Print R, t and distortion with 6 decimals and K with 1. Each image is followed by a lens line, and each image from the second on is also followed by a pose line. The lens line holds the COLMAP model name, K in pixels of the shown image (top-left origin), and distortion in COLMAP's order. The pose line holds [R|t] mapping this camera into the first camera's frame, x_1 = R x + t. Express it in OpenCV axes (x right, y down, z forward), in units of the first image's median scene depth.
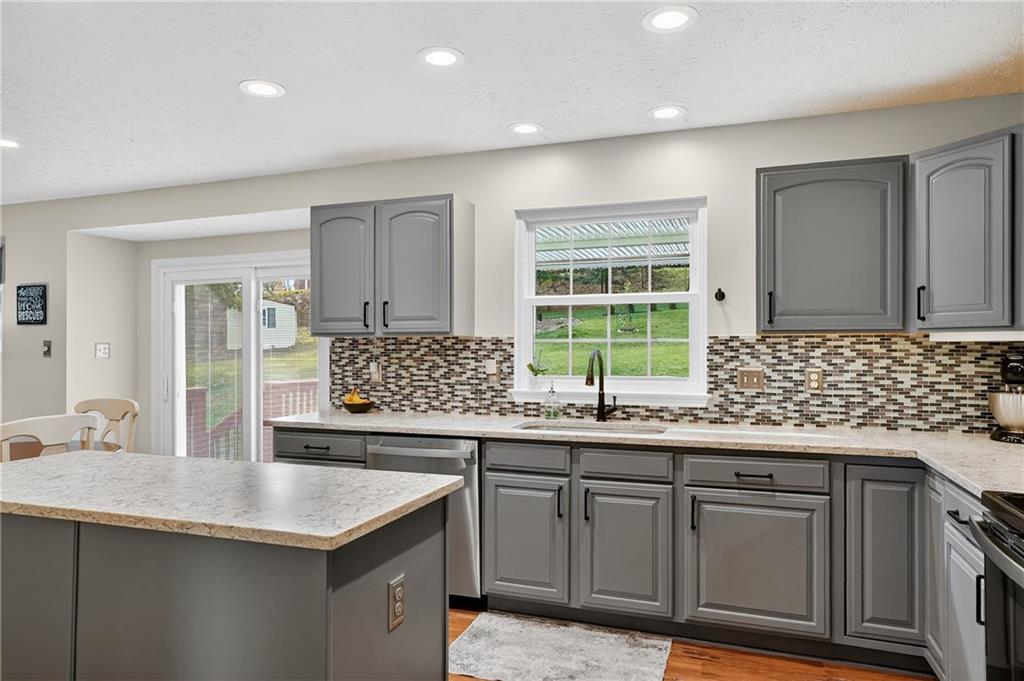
lens RADIAL K [[694.0, 0, 504.0], [0, 694.0, 349.0], [0, 0, 1]] dist [-0.005715, 0.003375]
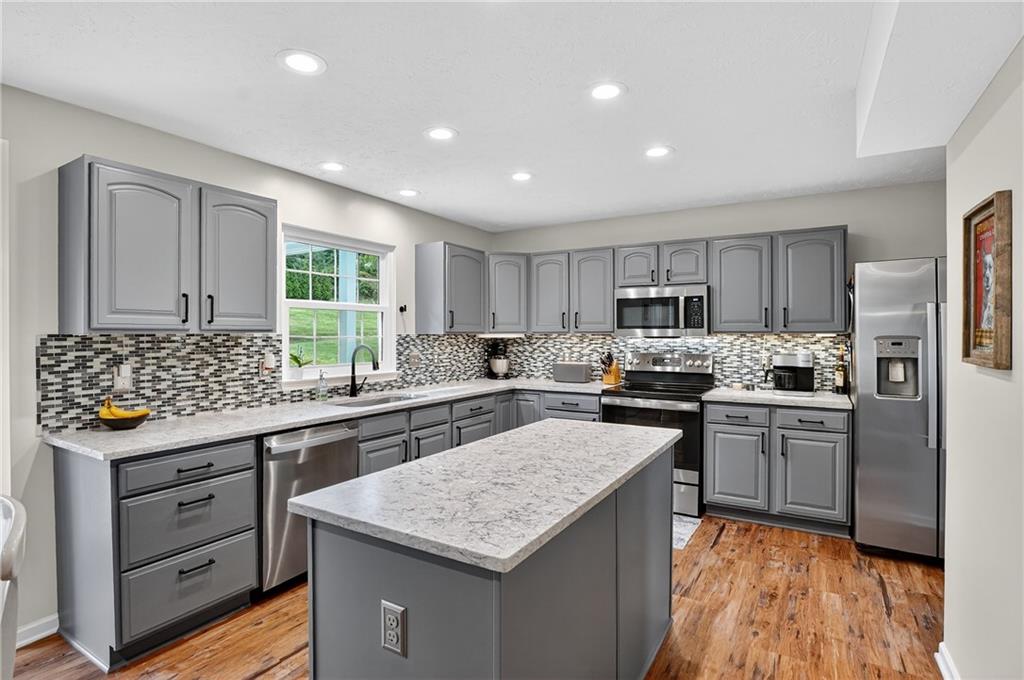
lens RADIAL K [[513.5, 0, 502.2], [0, 513.5, 335.6], [0, 0, 1]] dist [-0.029827, 0.005072]
pose [[0.187758, 0.002388, 0.982212, -0.738748], [0.014868, 0.999876, -0.005273, -0.005243], [-0.982103, 0.015594, 0.187699, 0.491883]]
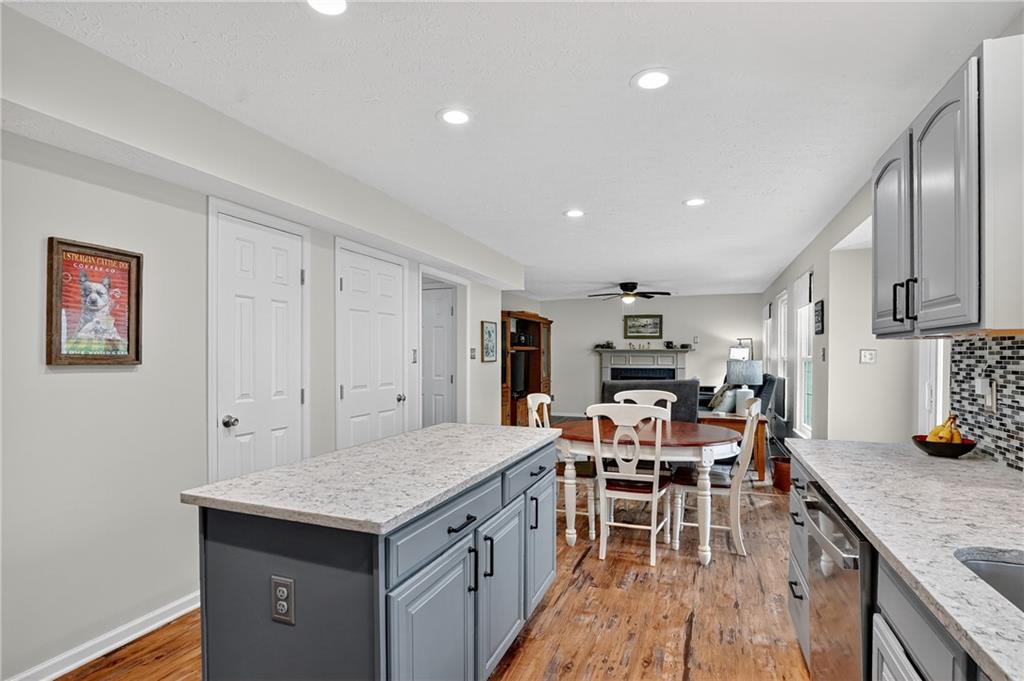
lens RADIAL K [[513.5, 0, 510.4], [0, 513.5, 351.0], [0, 0, 1]] dist [-0.029827, 0.005072]
pose [[-0.003277, 0.001645, -0.999993, 0.269374], [-0.013890, 0.999902, 0.001690, 0.000507], [0.999898, 0.013896, -0.003253, 0.637254]]
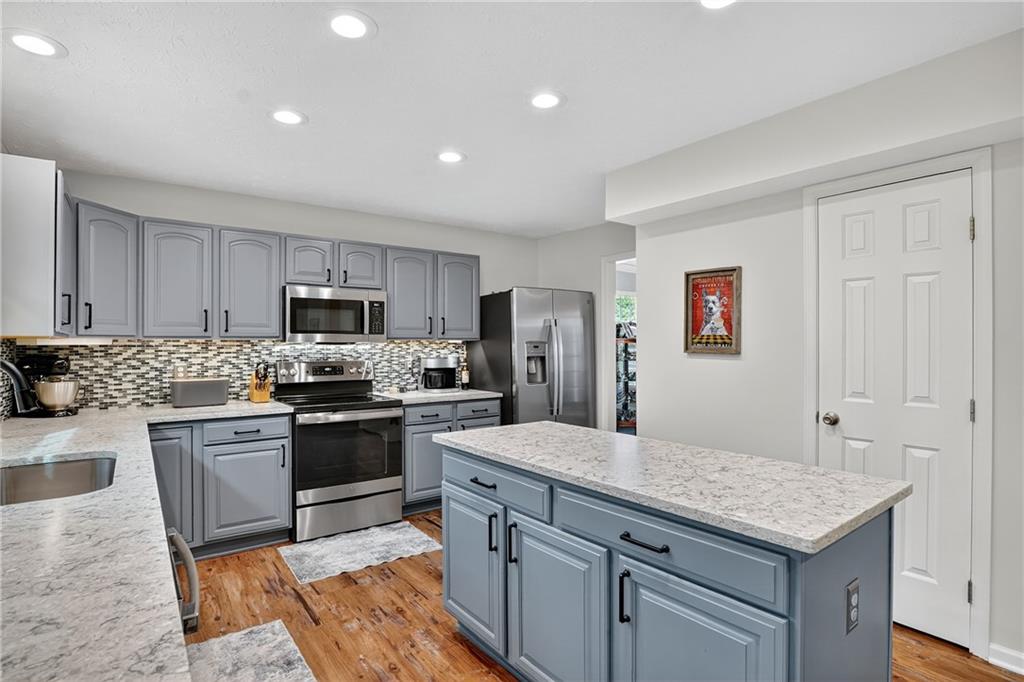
lens RADIAL K [[513.5, 0, 511.4], [0, 513.5, 344.4], [0, 0, 1]] dist [-0.029827, 0.005072]
pose [[-0.841168, 0.009927, 0.540683, -0.434691], [0.017244, 0.999815, 0.008470, -0.003149], [-0.540500, 0.016448, -0.841183, 1.011114]]
